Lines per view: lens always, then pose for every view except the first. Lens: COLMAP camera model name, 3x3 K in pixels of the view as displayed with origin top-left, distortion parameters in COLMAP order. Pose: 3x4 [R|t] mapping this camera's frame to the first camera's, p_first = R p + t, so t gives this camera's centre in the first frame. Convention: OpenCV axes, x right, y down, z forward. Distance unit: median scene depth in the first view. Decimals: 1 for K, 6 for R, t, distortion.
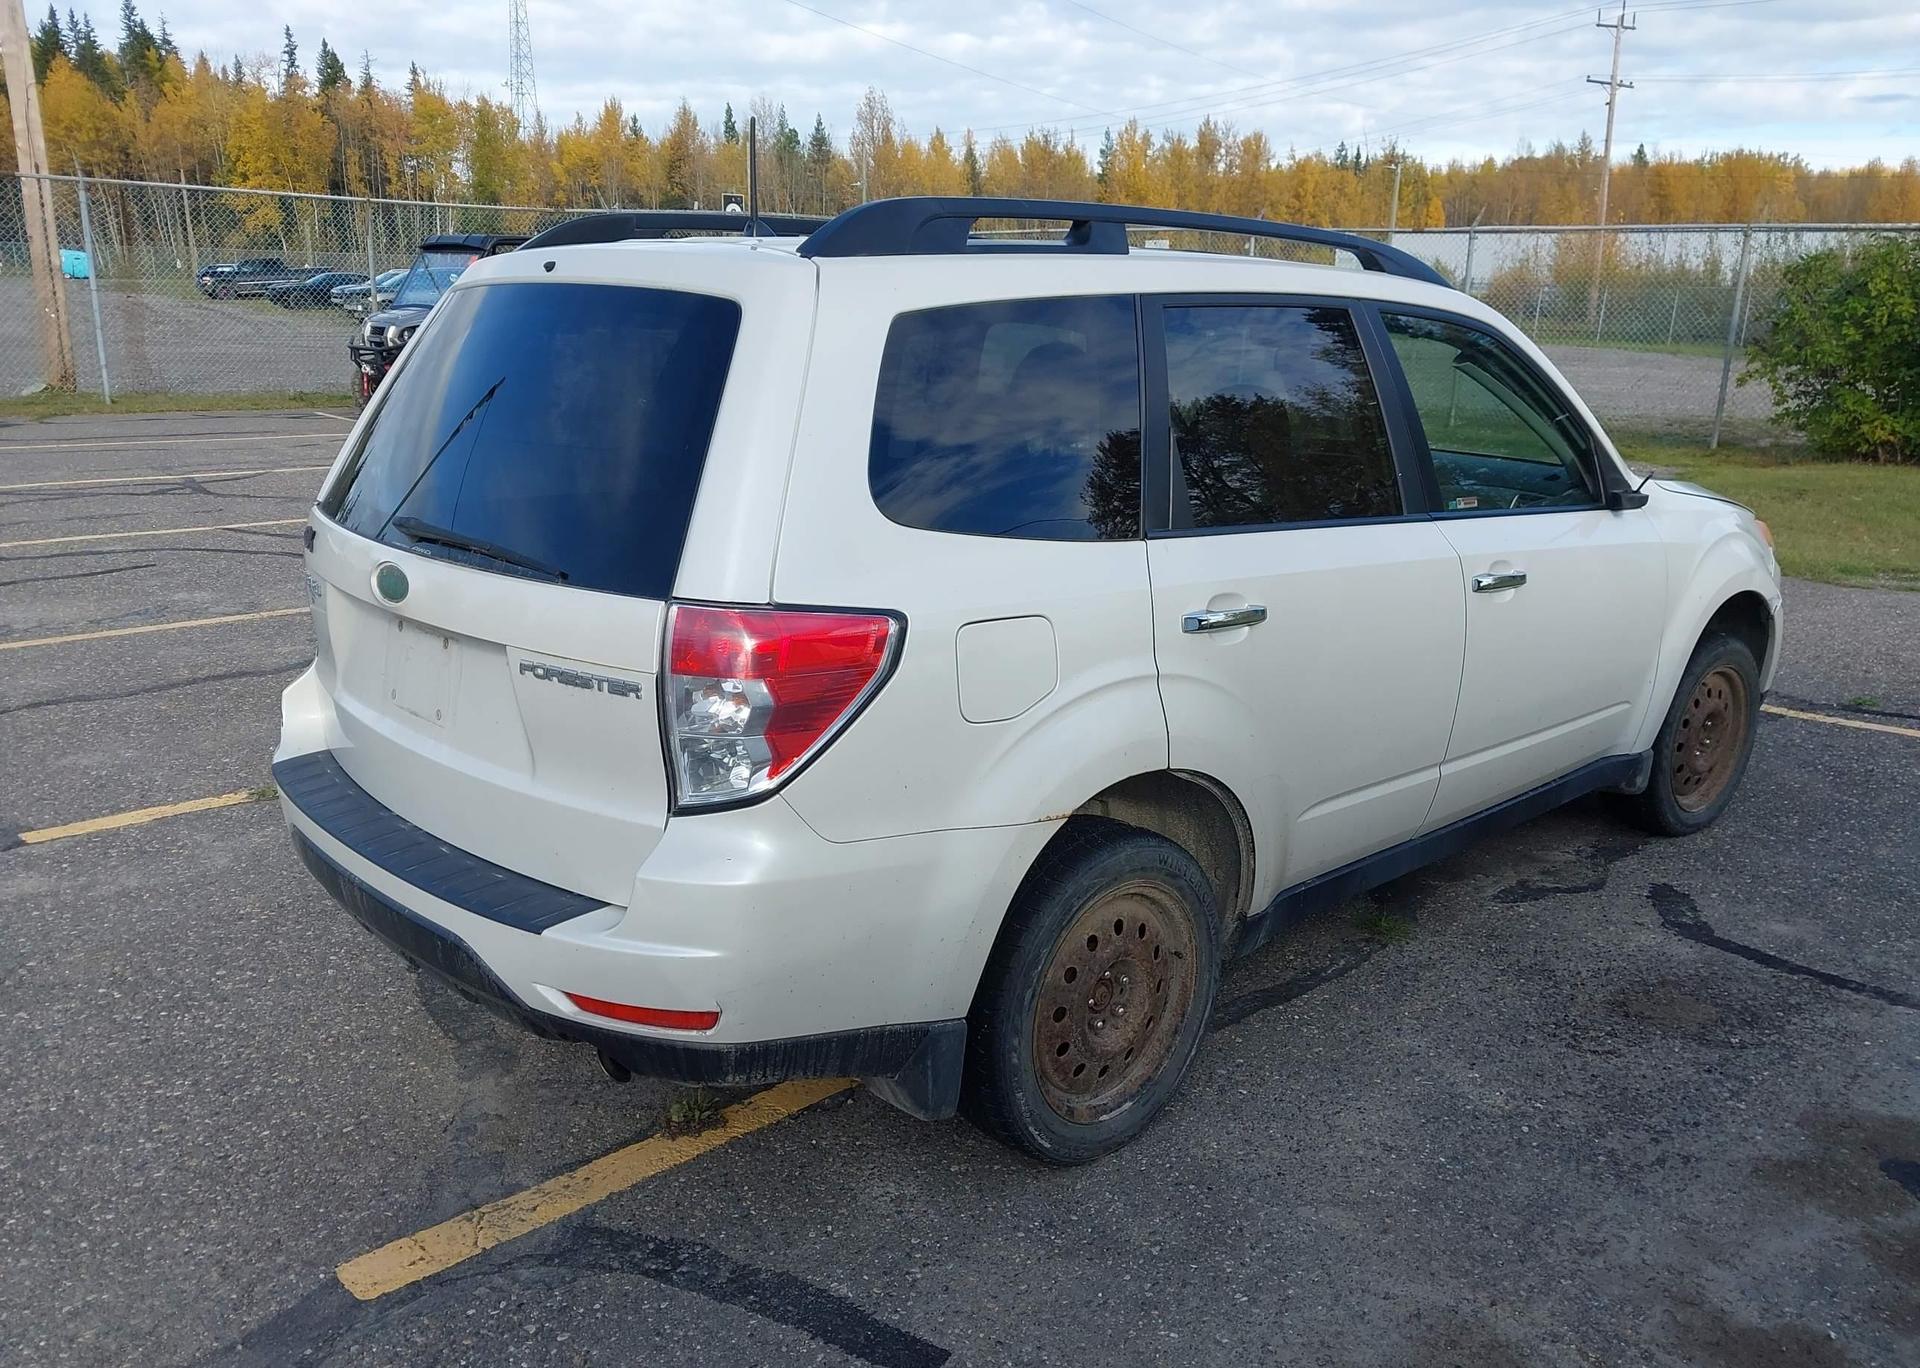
lens RADIAL K [[1519.2, 0, 962.6], [0, 1519.2, 696.8], [0, 0, 1]] dist [0.010661, -0.005668]
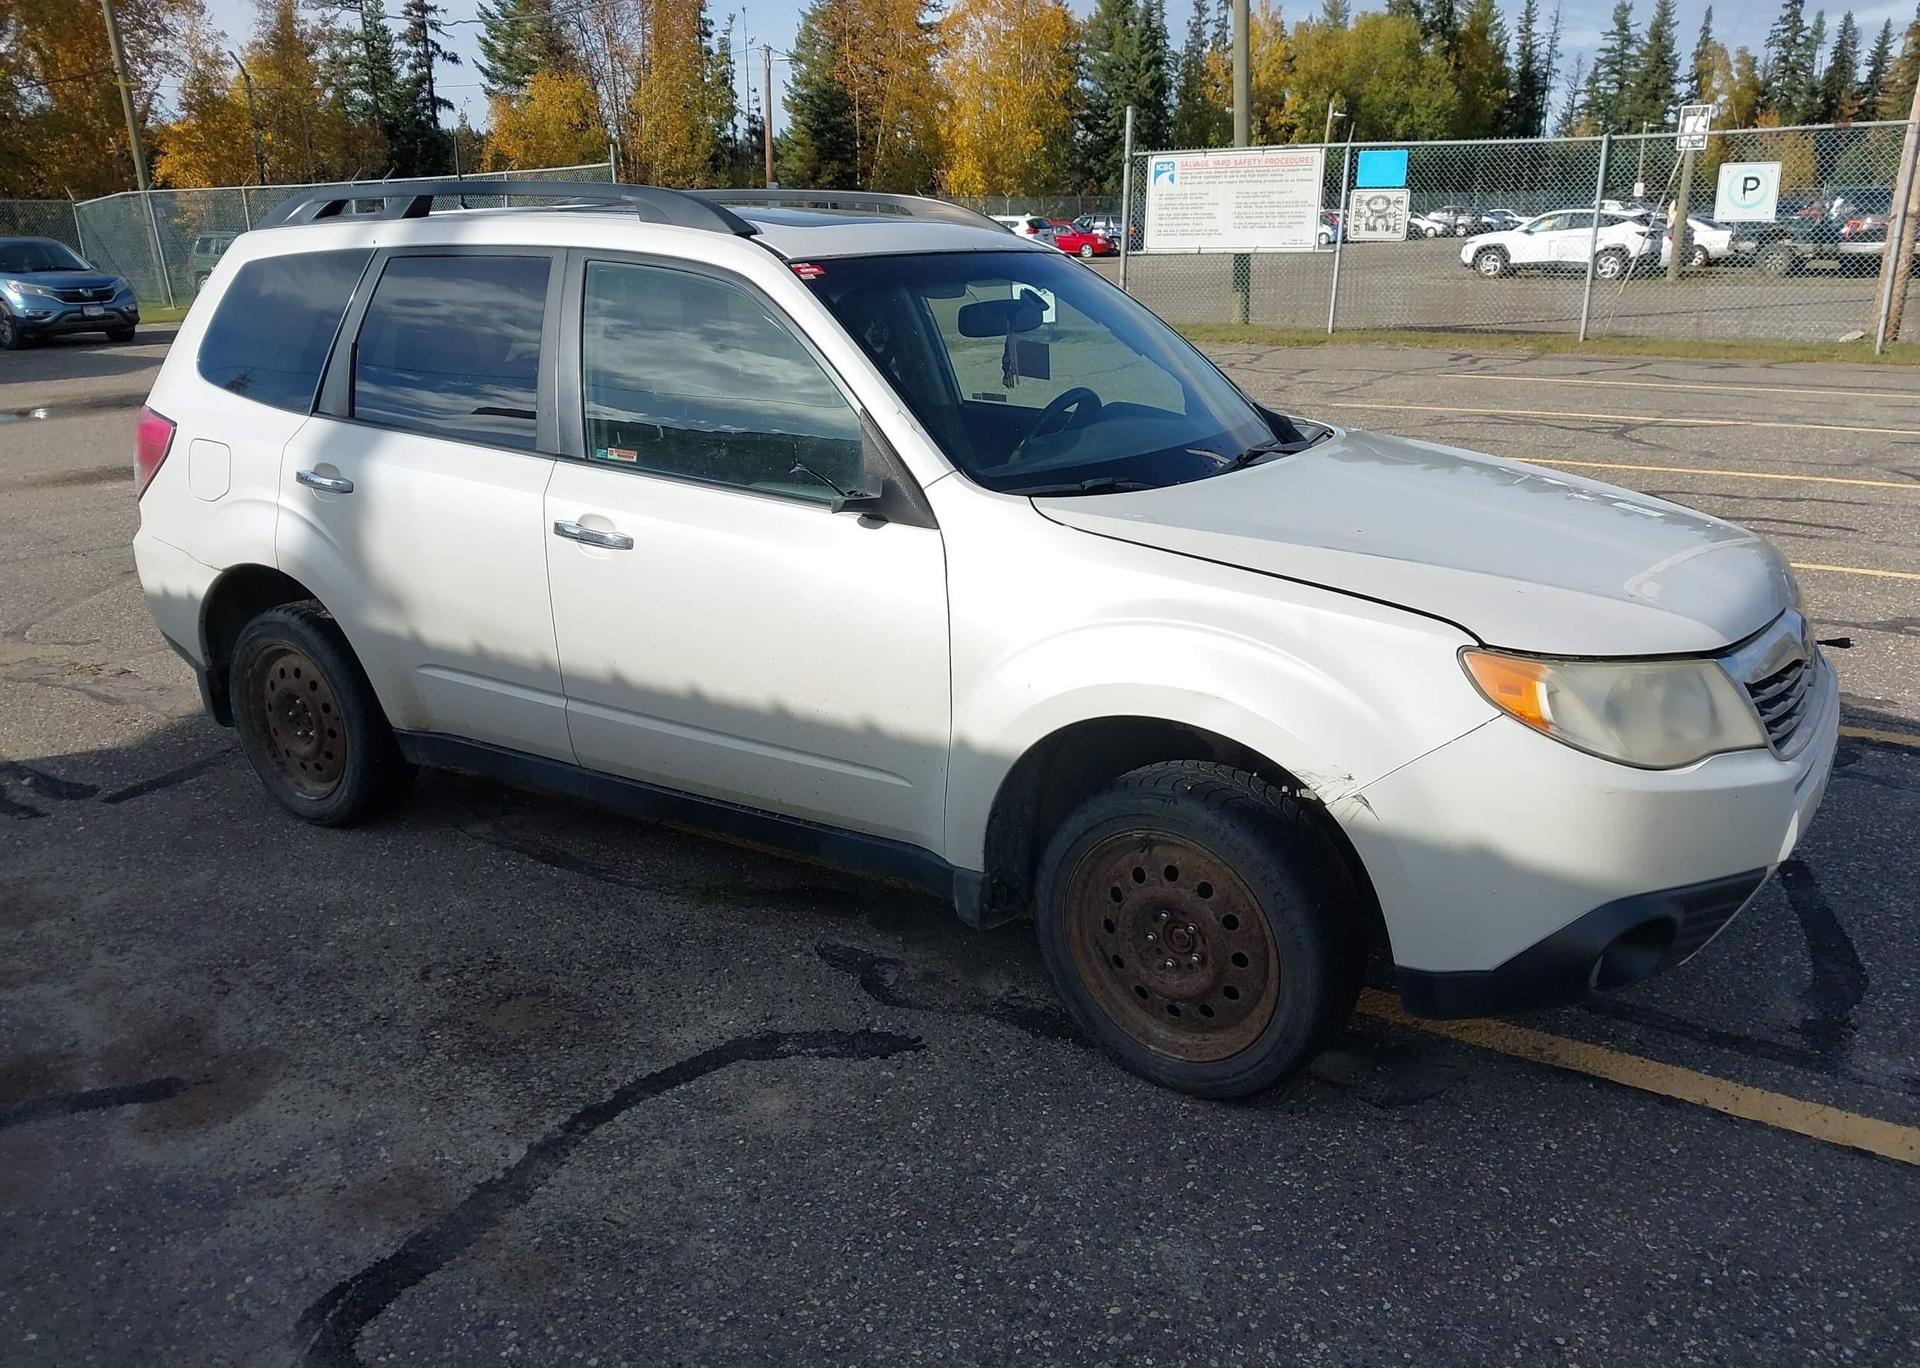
lens RADIAL K [[1519.2, 0, 967.3], [0, 1519.2, 699.2], [0, 0, 1]] dist [0.010661, -0.005668]
pose [[0.240220, 0.264605, -0.933958, 1.372308], [-0.232955, 0.949729, 0.209156, -0.239855], [0.942351, 0.167327, 0.289785, 0.972143]]
